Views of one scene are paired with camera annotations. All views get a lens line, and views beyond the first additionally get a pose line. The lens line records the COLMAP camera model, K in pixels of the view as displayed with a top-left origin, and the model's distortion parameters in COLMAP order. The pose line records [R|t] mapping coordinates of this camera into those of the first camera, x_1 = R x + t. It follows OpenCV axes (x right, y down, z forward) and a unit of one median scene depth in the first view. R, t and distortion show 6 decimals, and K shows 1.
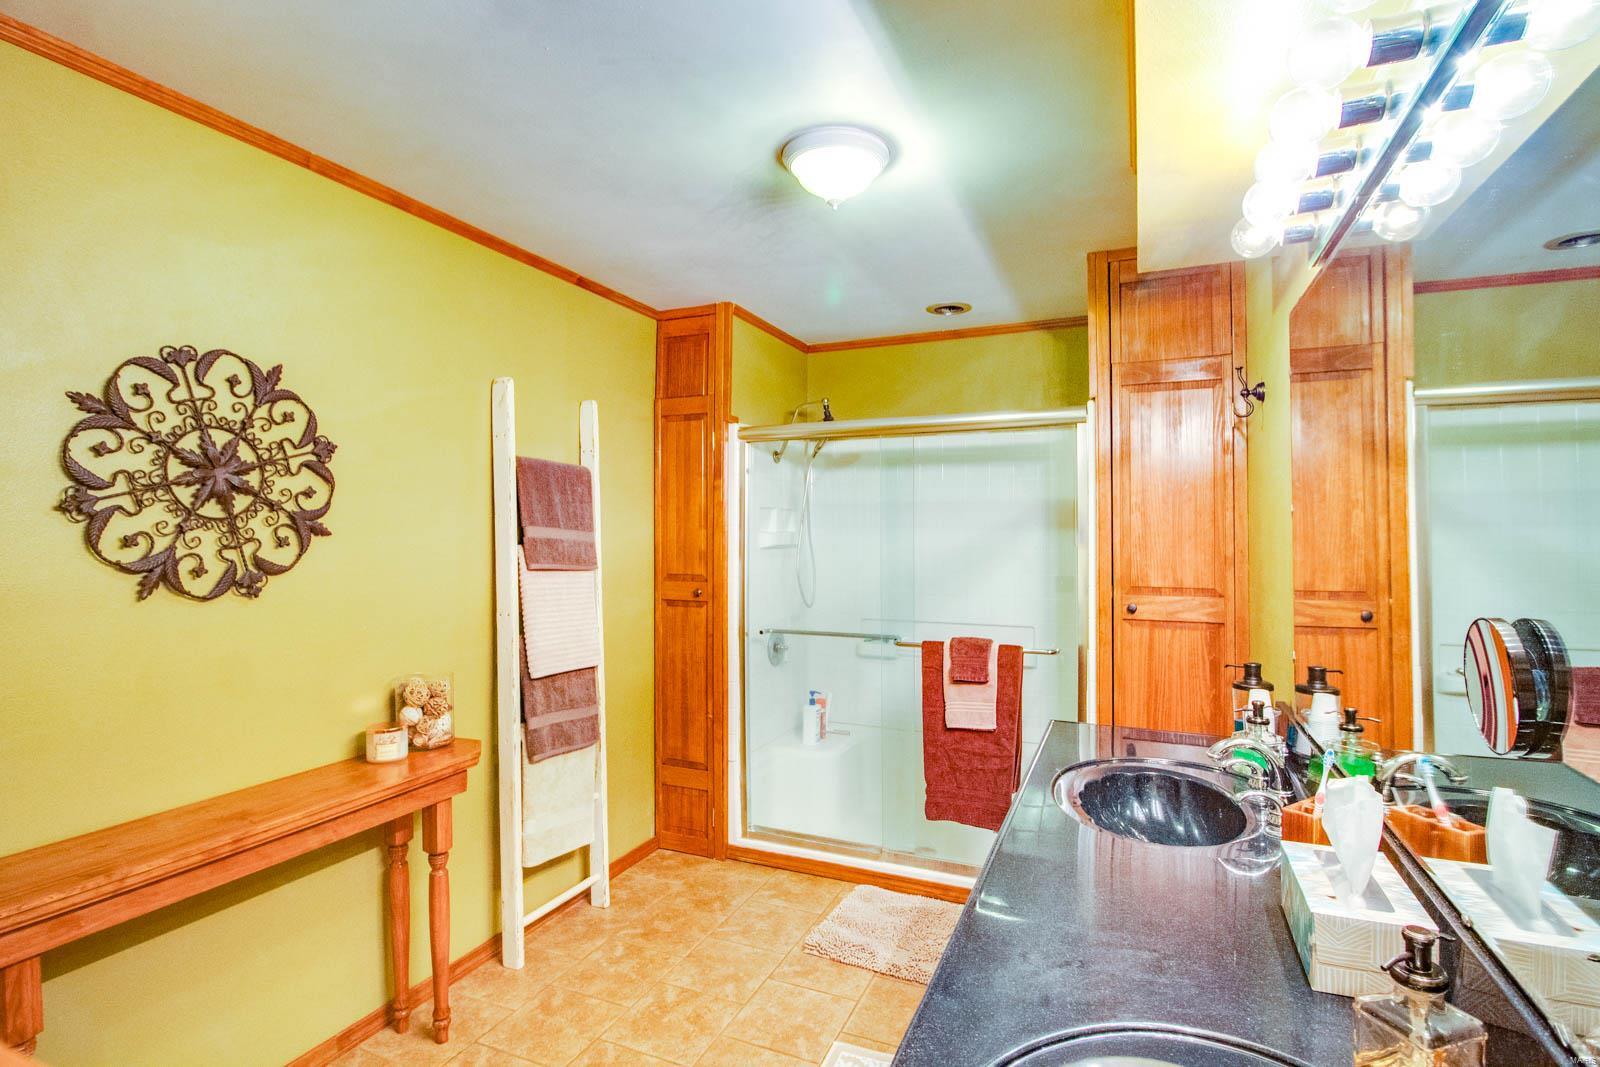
lens RADIAL K [[787.7, 0, 803.9], [0, 787.7, 515.6], [0, 0, 1]] dist [-0.003752, -0.000483]
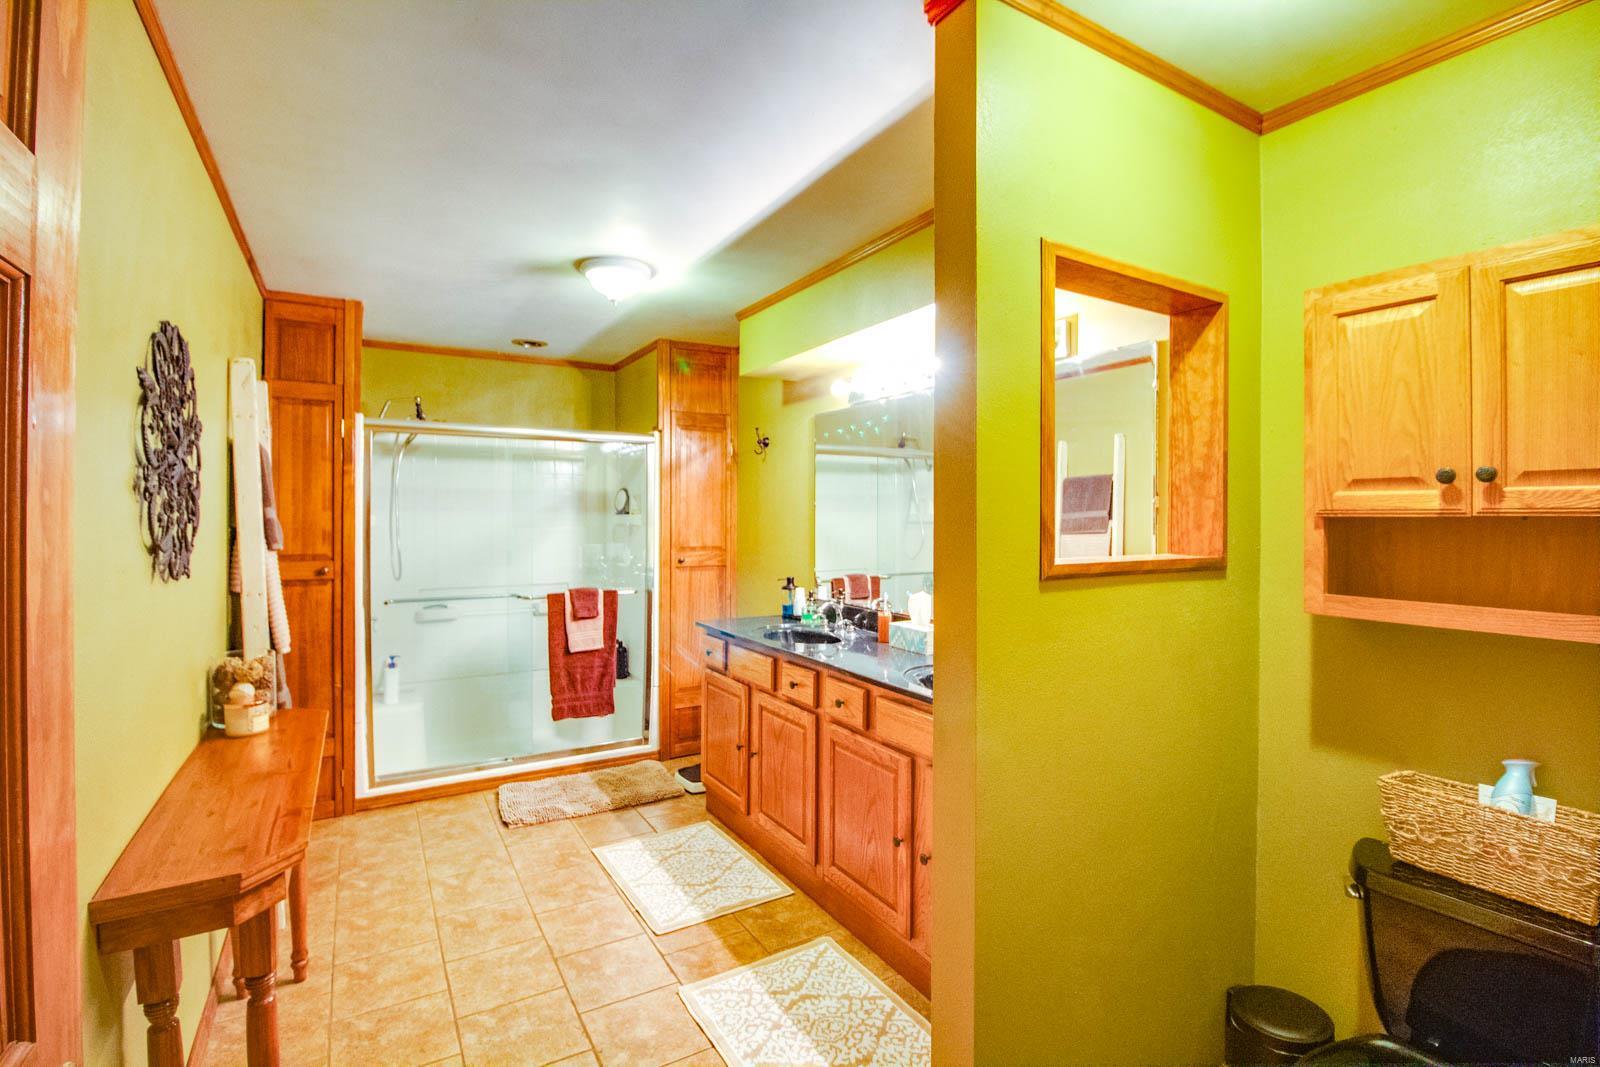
lens RADIAL K [[787.7, 0, 803.9], [0, 787.7, 515.6], [0, 0, 1]] dist [-0.003752, -0.000483]
pose [[0.565562, 0.000311, 0.824706, -0.738030], [-0.019322, 0.999730, 0.012873, -0.002751], [-0.824479, -0.023215, 0.565415, -0.138777]]
